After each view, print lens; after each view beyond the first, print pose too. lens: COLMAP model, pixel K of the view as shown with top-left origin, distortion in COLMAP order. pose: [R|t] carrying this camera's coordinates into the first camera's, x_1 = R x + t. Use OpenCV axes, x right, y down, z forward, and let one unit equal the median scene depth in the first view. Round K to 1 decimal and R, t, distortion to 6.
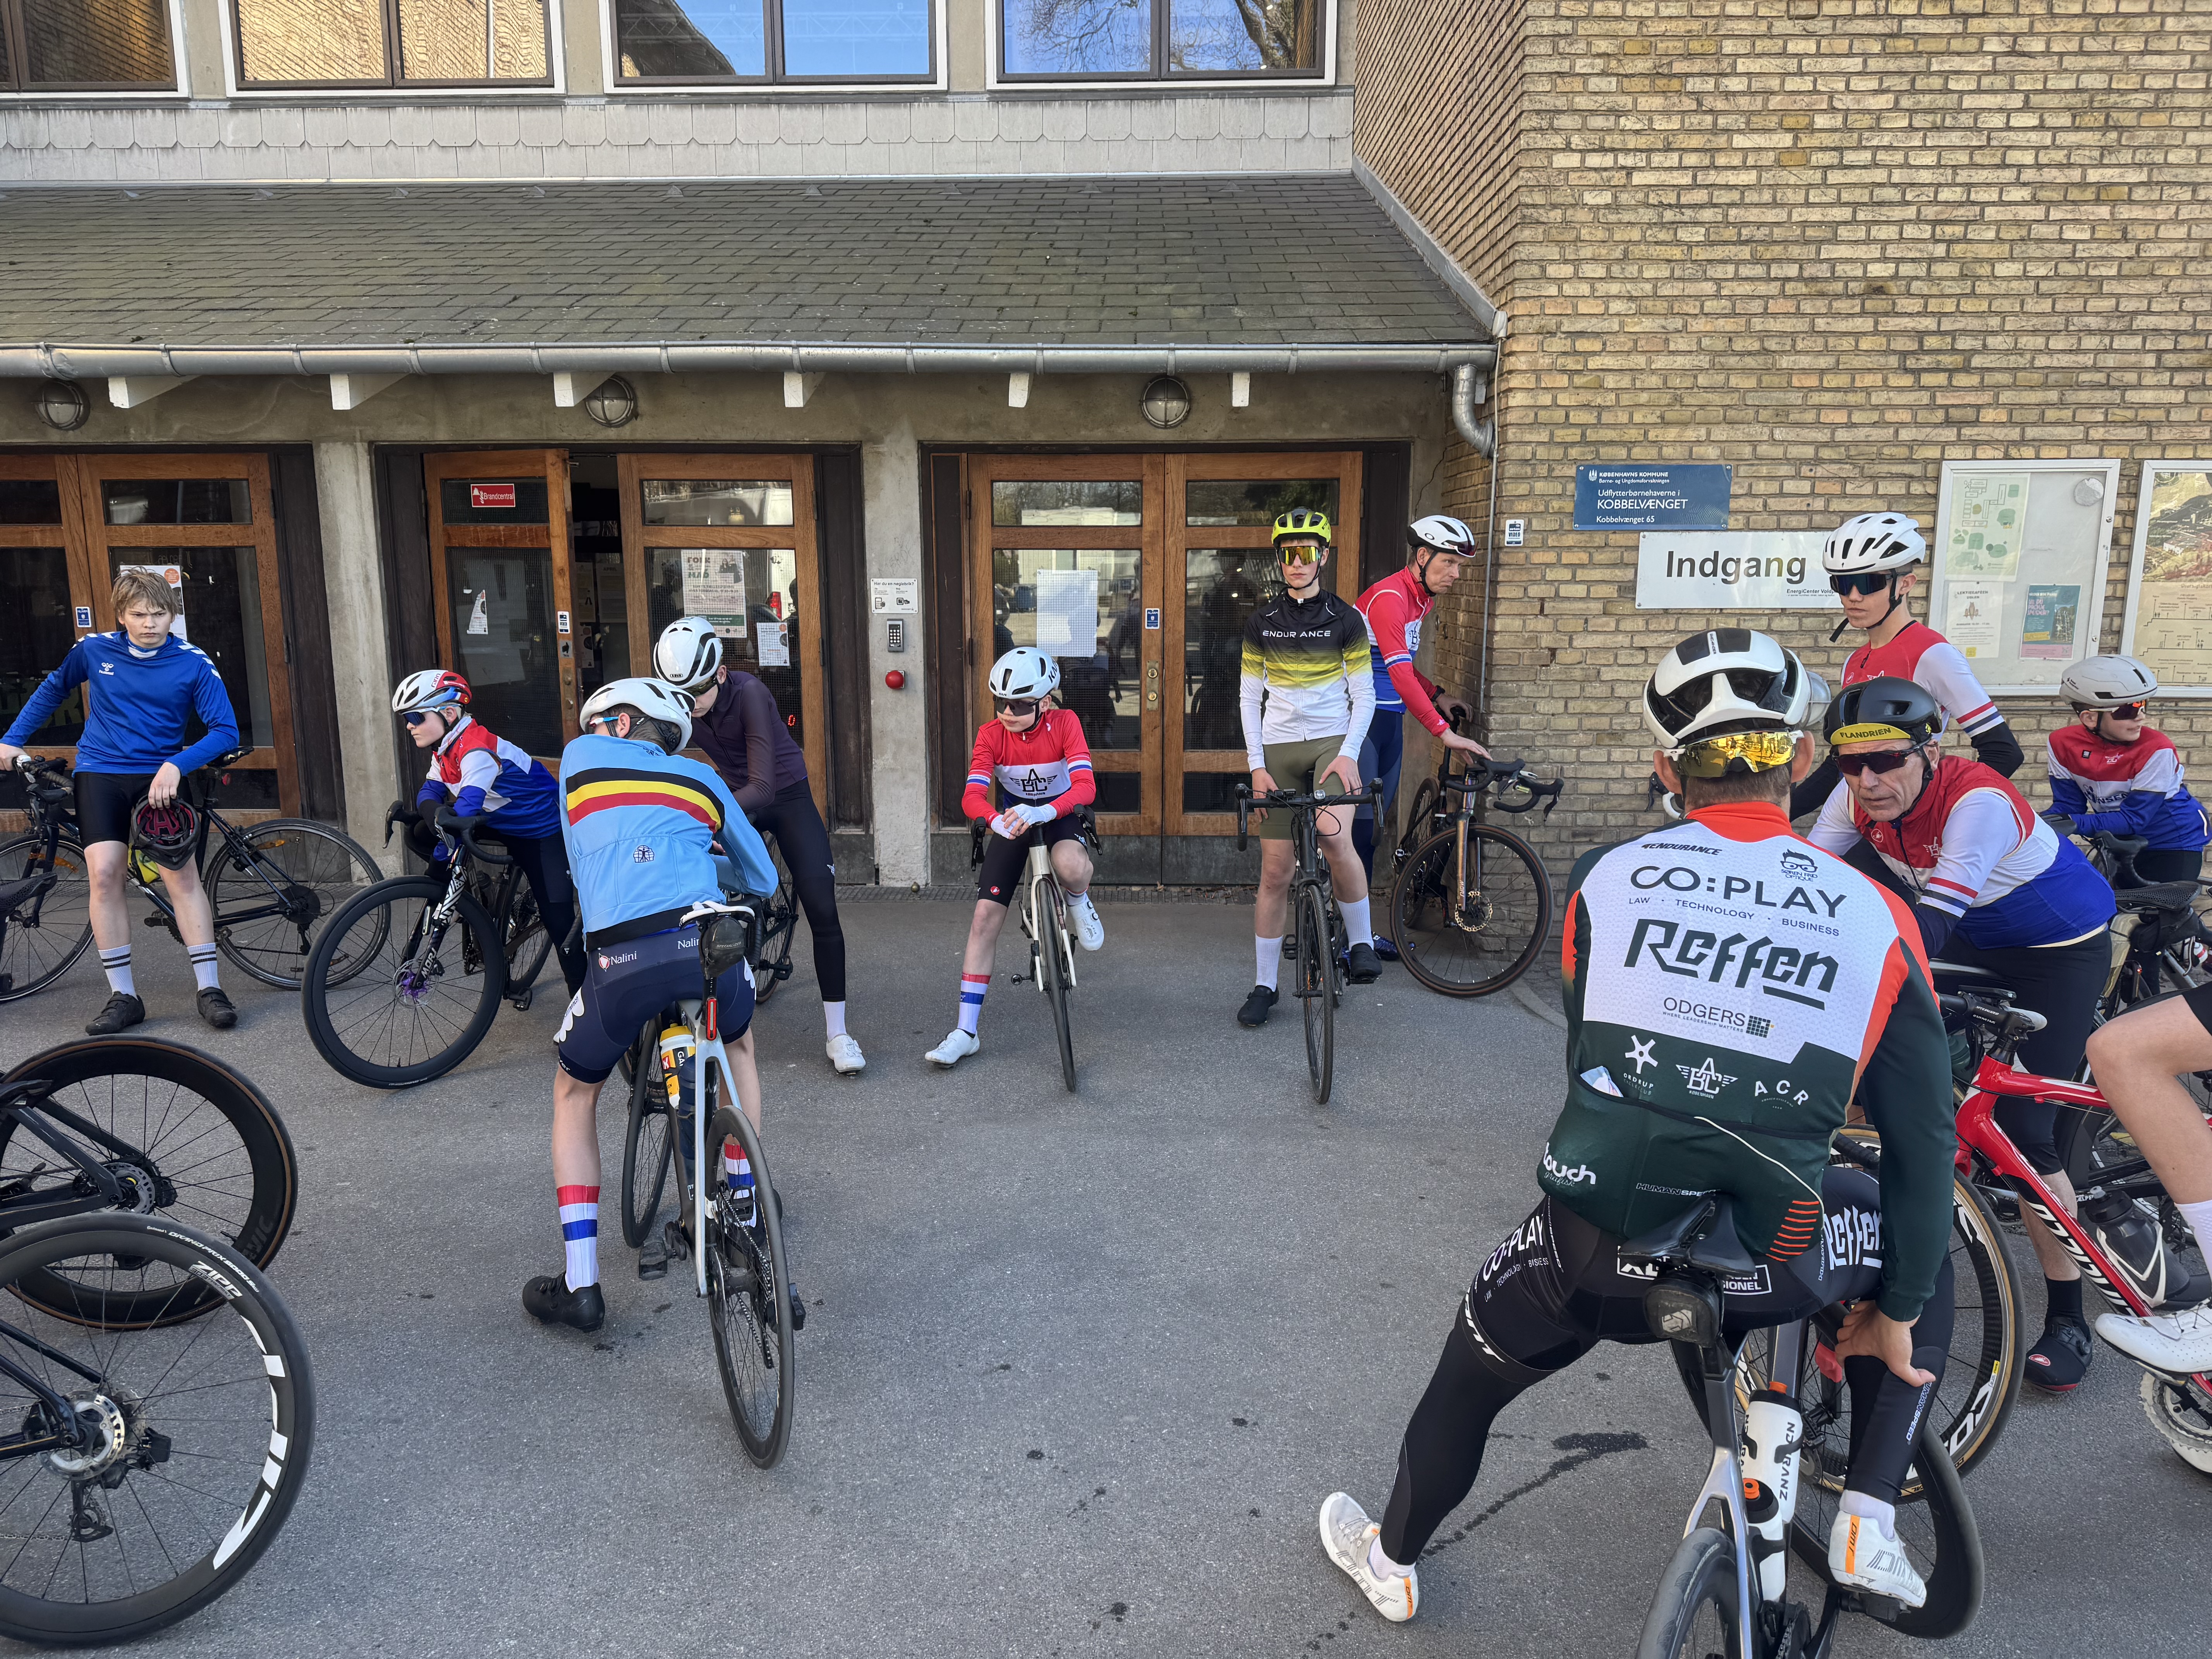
lens RADIAL K [[1542.2, 0, 1086.6], [0, 1542.2, 839.1], [0, 0, 1]] dist [0.040160, -0.045737]
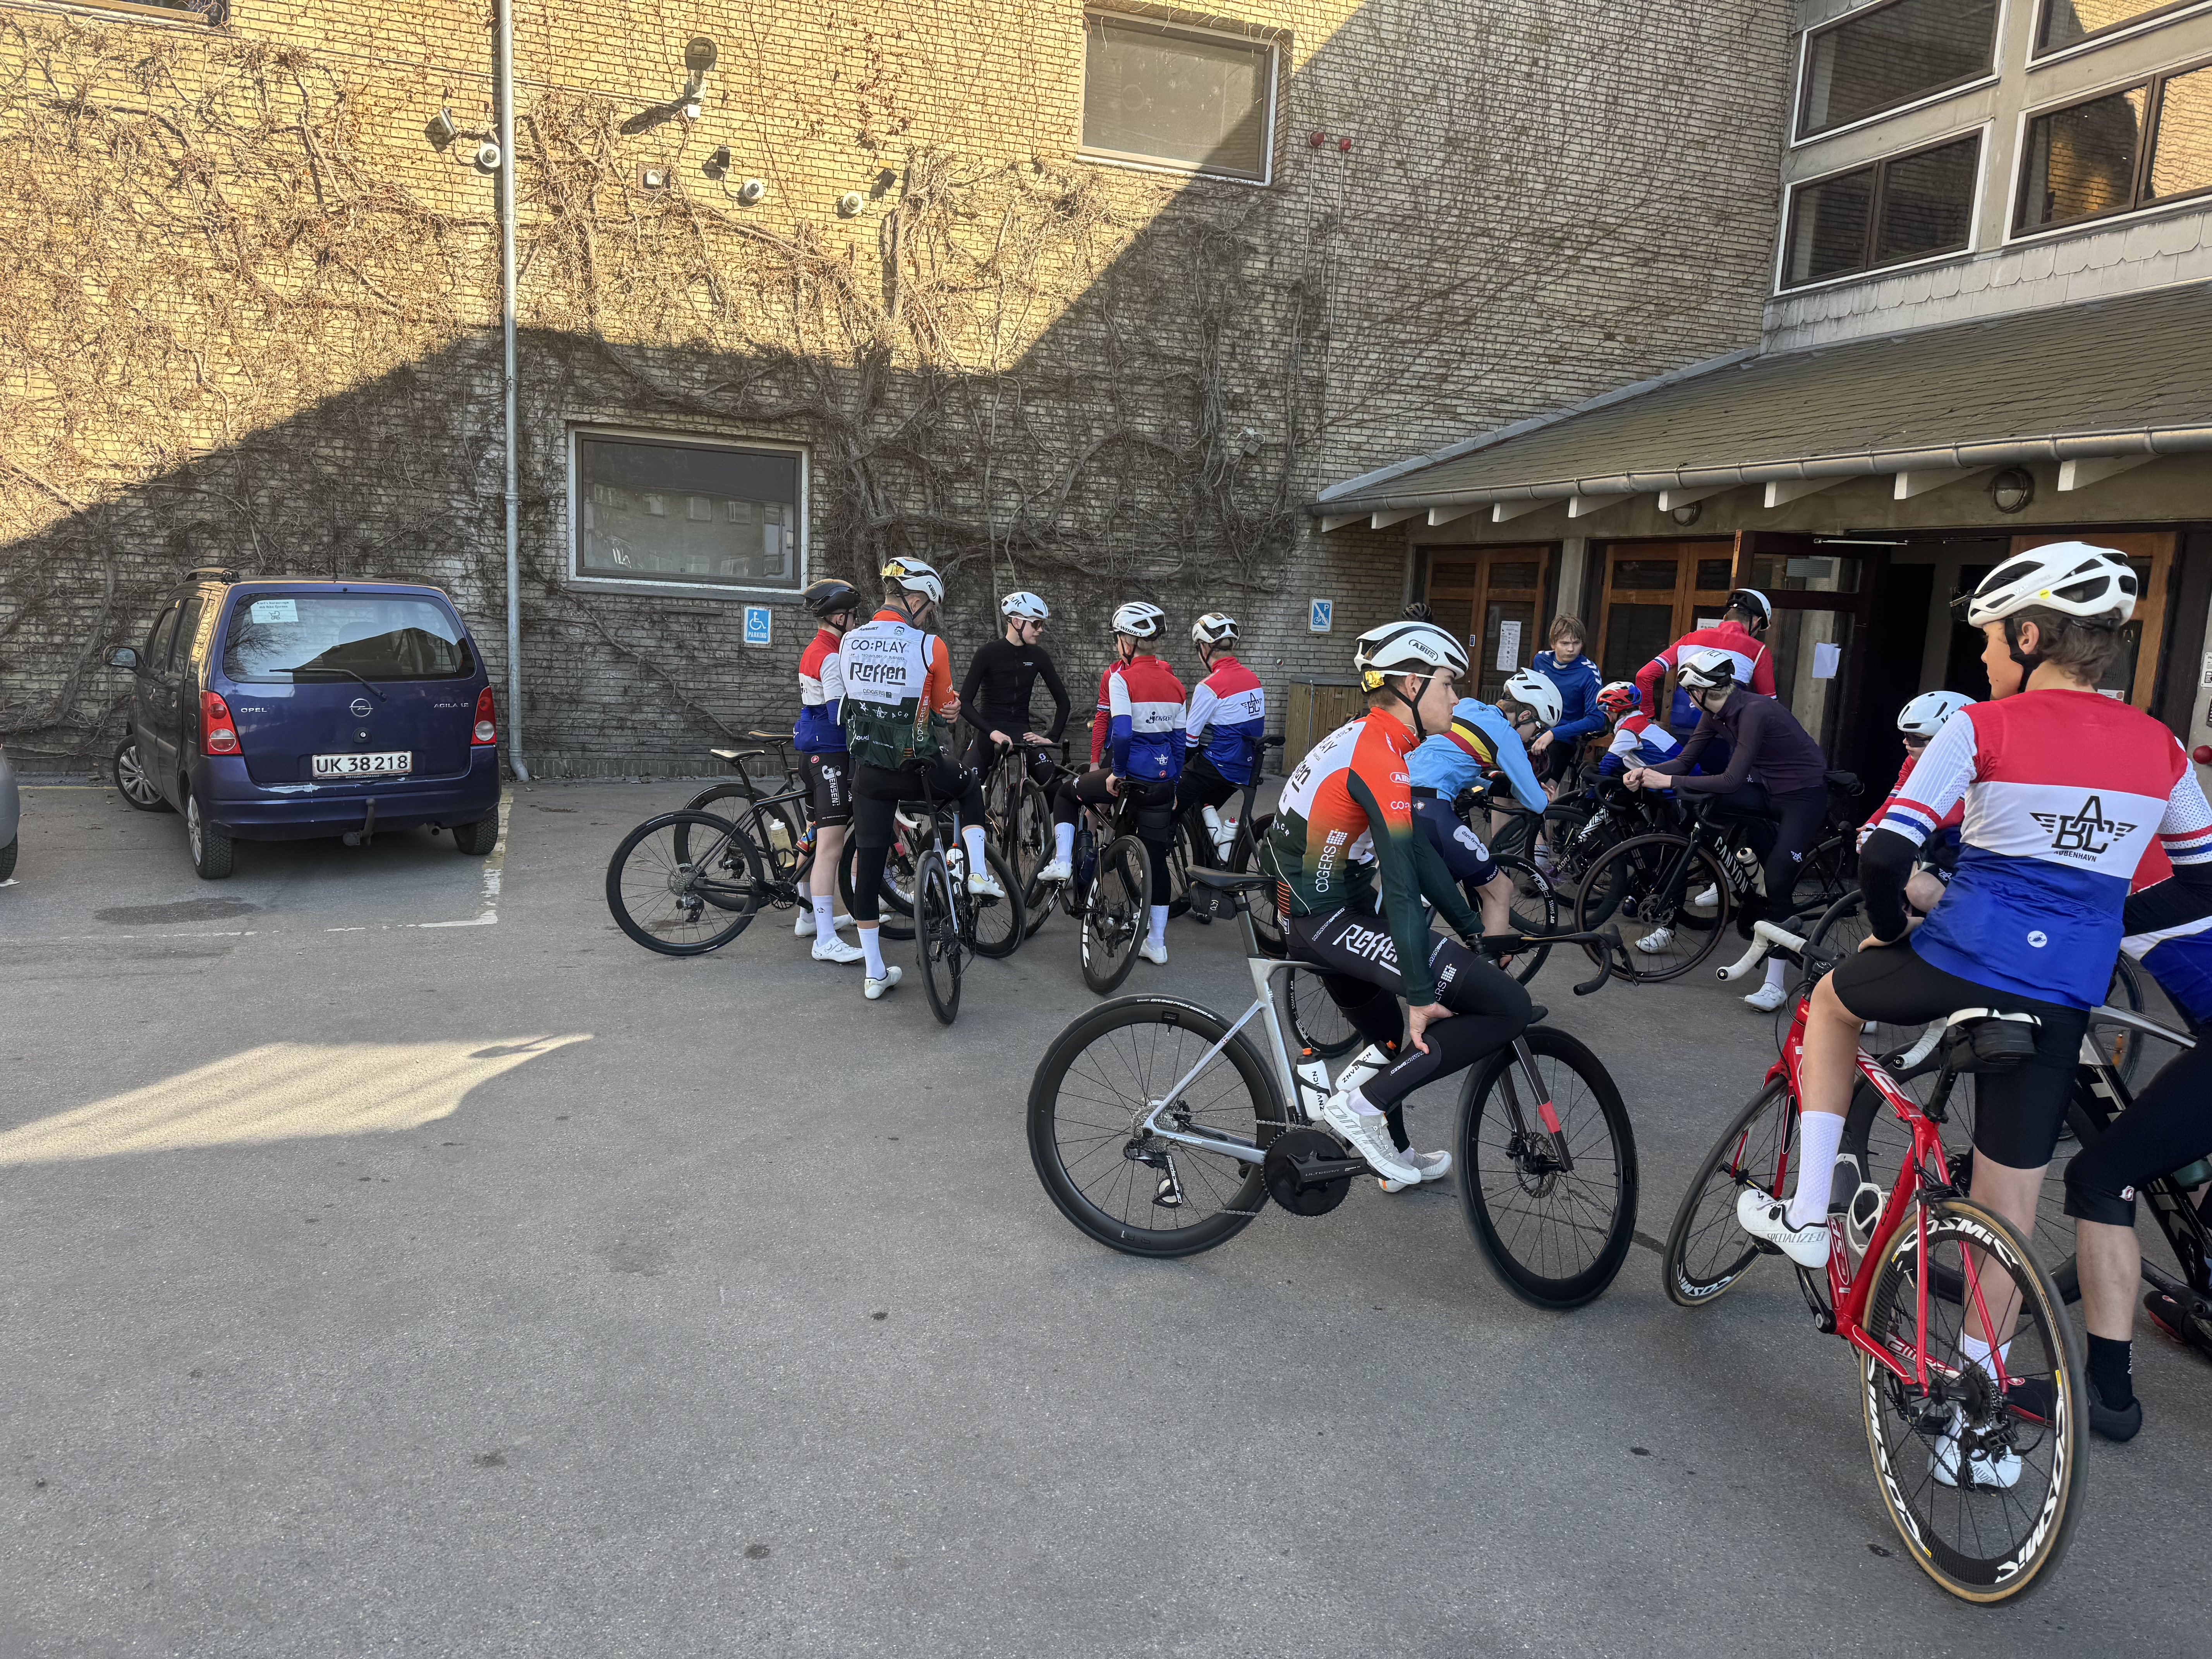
lens RADIAL K [[1542.2, 0, 1115.1], [0, 1542.2, 847.9], [0, 0, 1]] dist [0.040160, -0.045737]
pose [[0.356923, 0.169002, -0.918719, 0.708985], [-0.215106, 0.971937, 0.095223, 0.010929], [0.909030, 0.163634, 0.383260, -0.008052]]
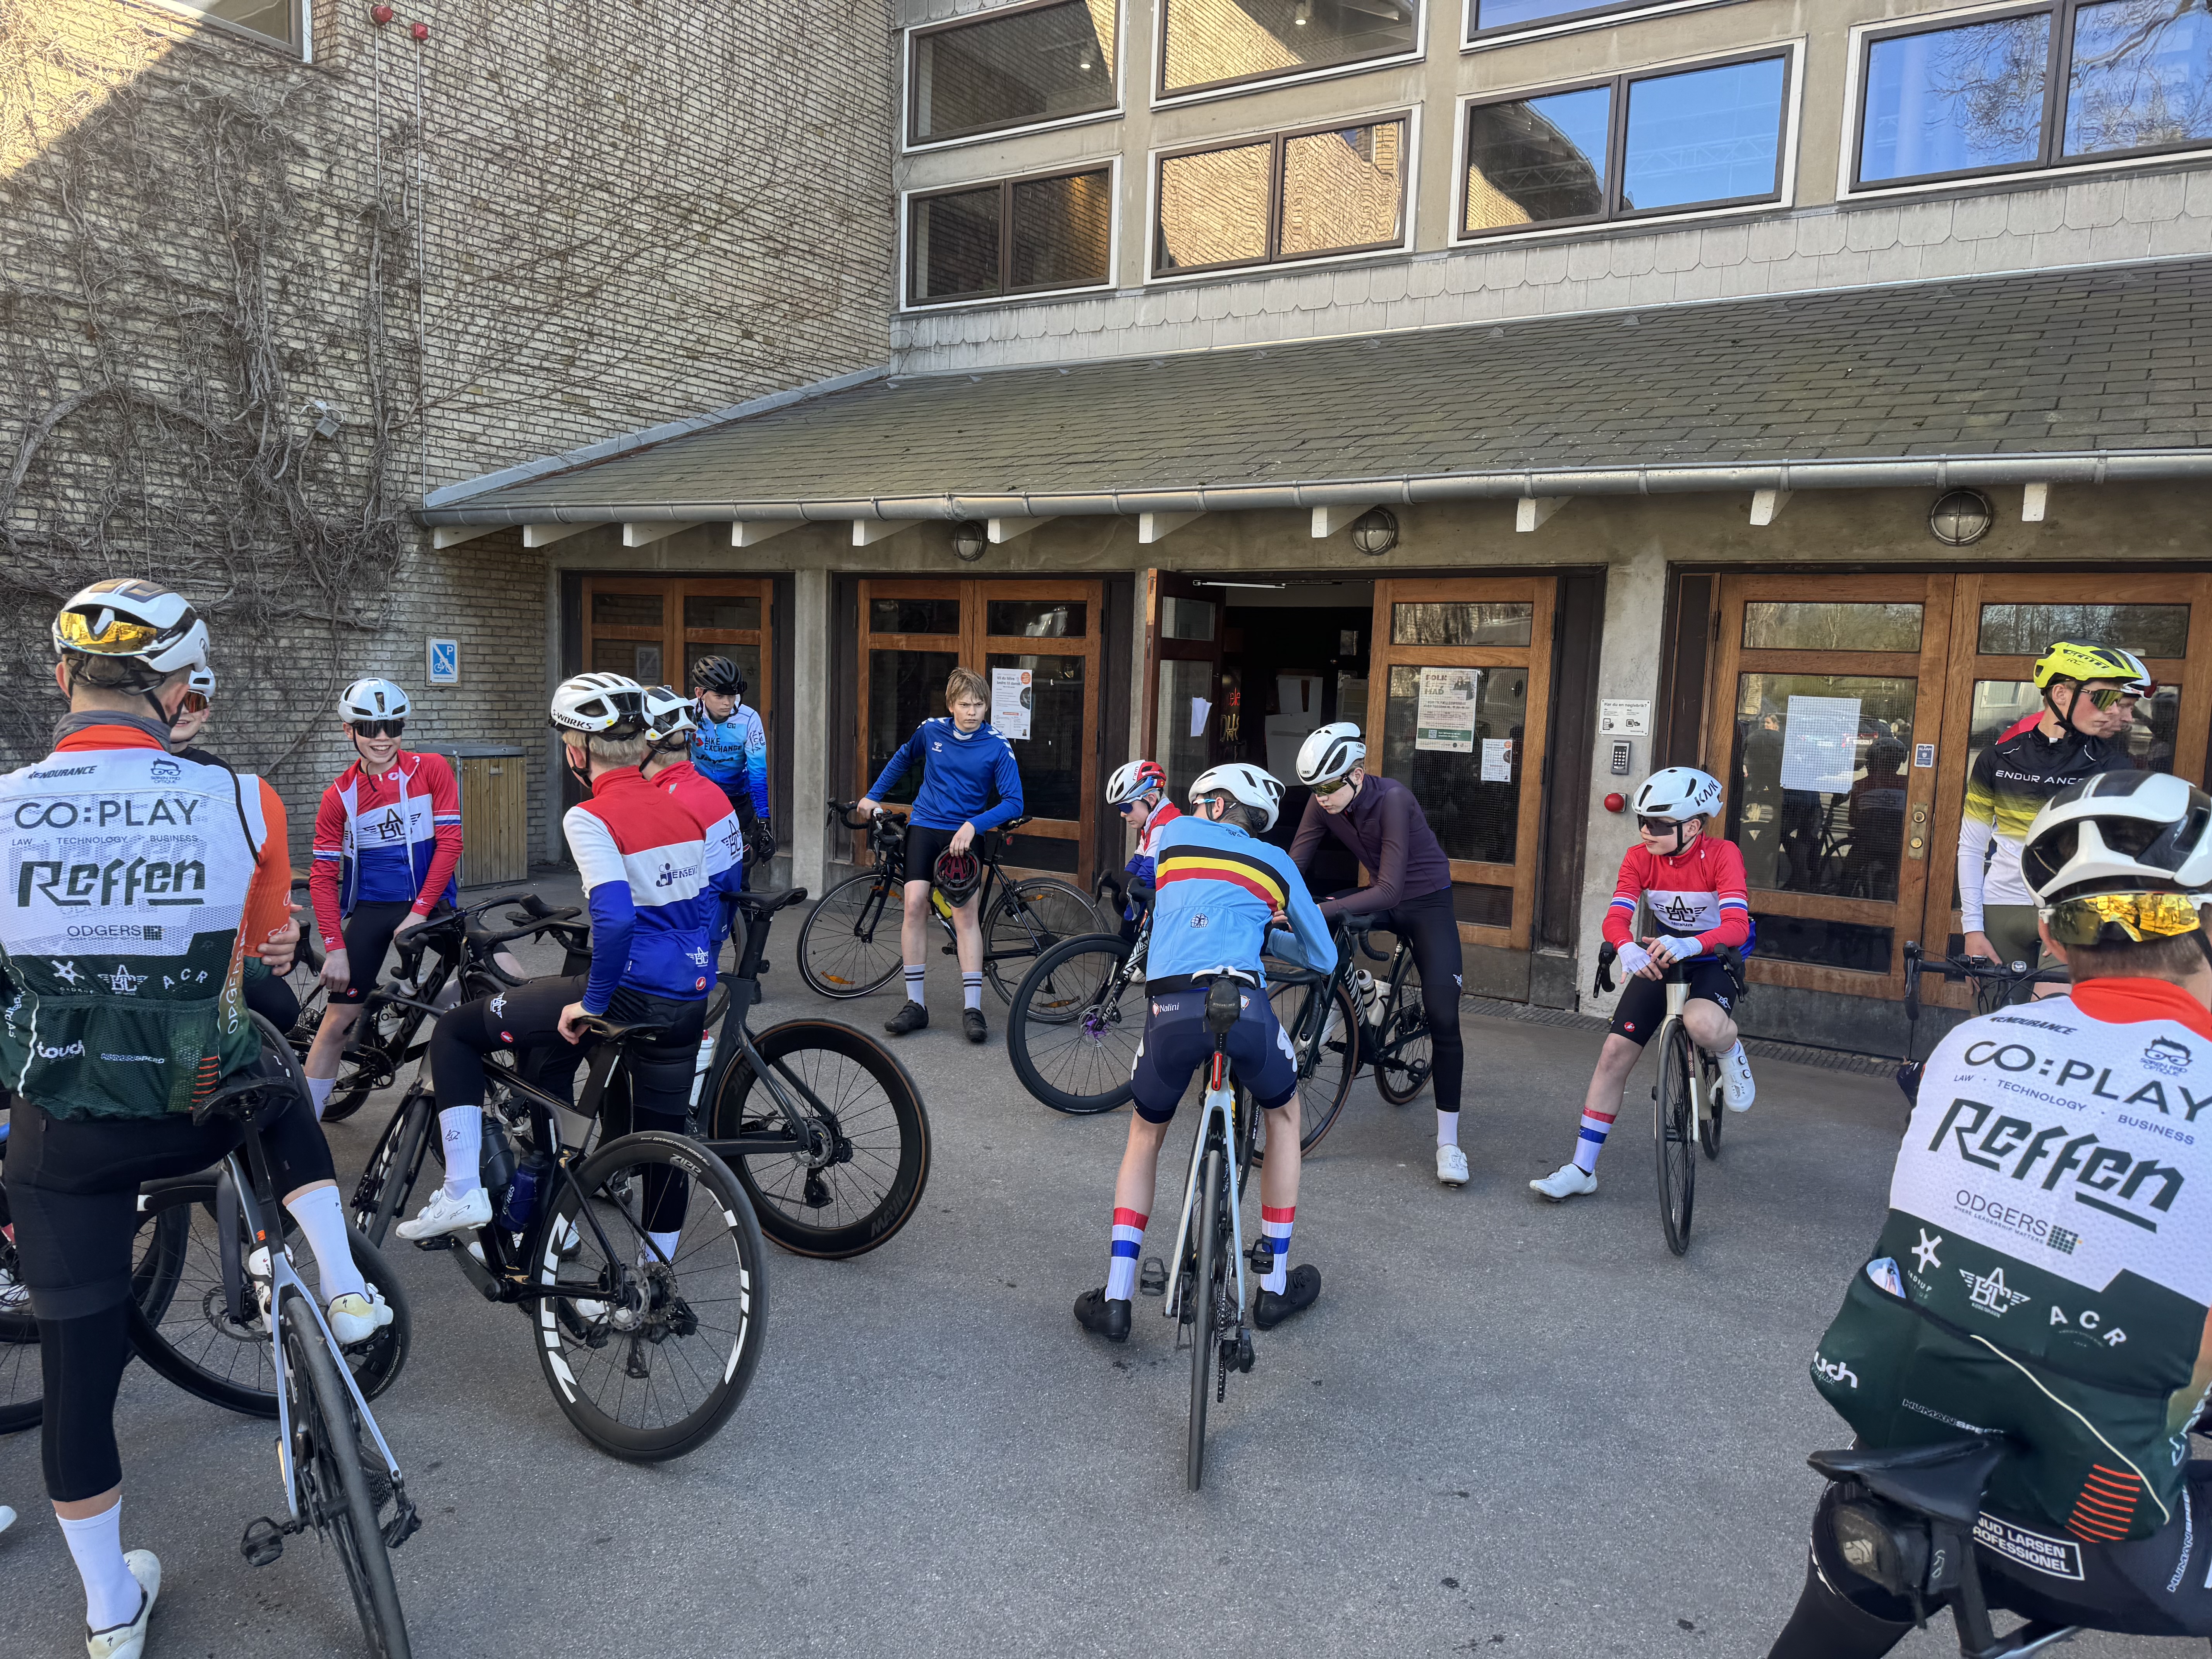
lens RADIAL K [[1542.2, 0, 1111.2], [0, 1542.2, 843.3], [0, 0, 1]] dist [0.040160, -0.045737]
pose [[0.857986, 0.089890, -0.505747, 0.125817], [-0.128375, 0.990850, -0.041674, 0.003462], [0.497373, 0.100681, 0.861675, 0.004790]]
